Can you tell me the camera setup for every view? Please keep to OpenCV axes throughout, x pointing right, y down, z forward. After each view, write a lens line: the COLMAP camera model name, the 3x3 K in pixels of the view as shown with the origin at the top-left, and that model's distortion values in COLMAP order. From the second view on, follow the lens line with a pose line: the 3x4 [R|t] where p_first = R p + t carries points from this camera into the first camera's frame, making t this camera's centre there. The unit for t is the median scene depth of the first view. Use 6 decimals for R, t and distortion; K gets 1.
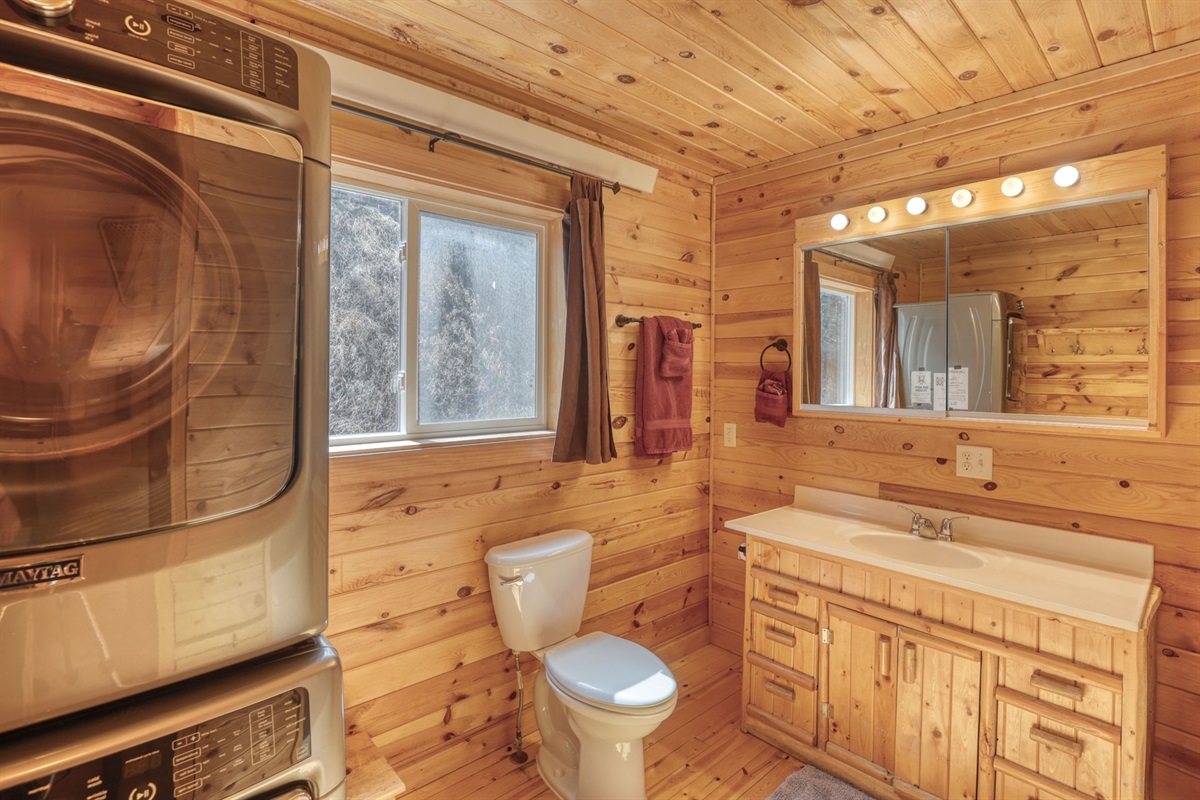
lens RADIAL K [[558.3, 0, 600.0], [0, 558.3, 400.0], [0, 0, 1]] dist [-0.027347, 0.000820]
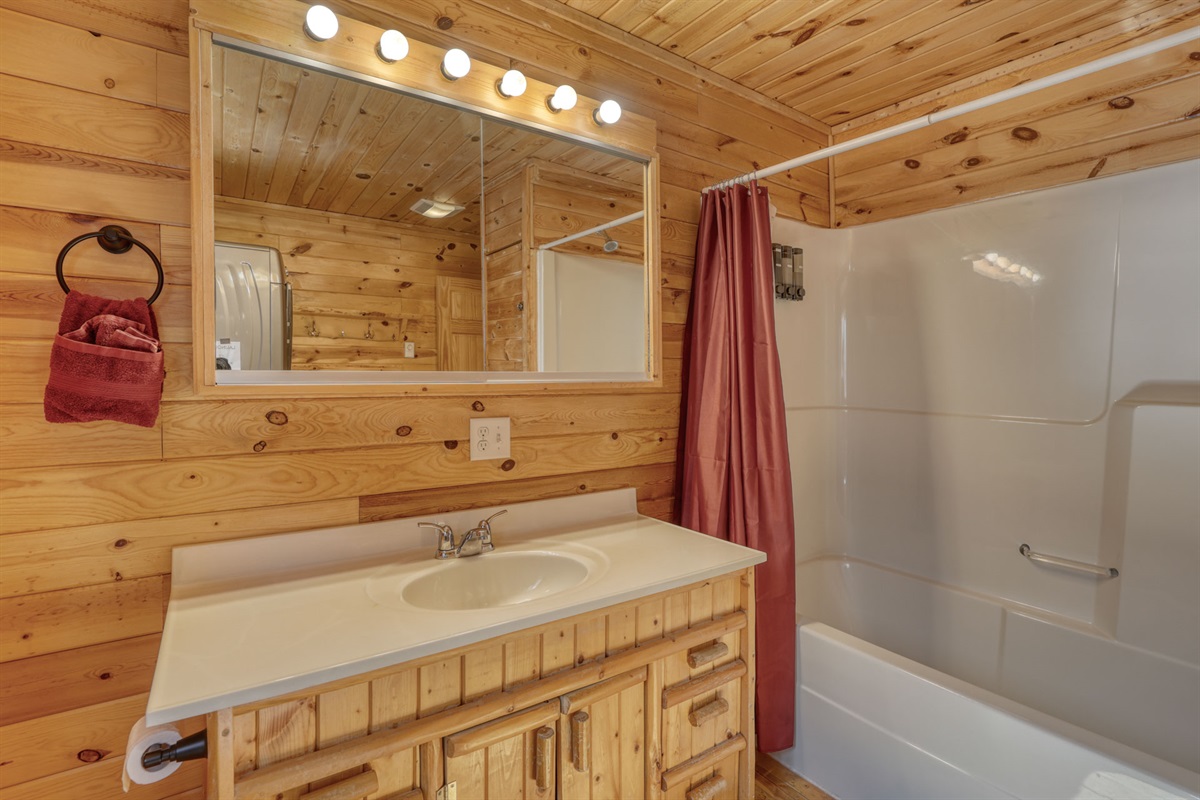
lens RADIAL K [[558.3, 0, 600.0], [0, 558.3, 400.0], [0, 0, 1]] dist [-0.027347, 0.000820]
pose [[0.119883, -0.038984, 0.992022, -0.064886], [0.053492, 0.998031, 0.032755, 0.039076], [-0.991346, 0.049139, 0.121733, 0.696160]]
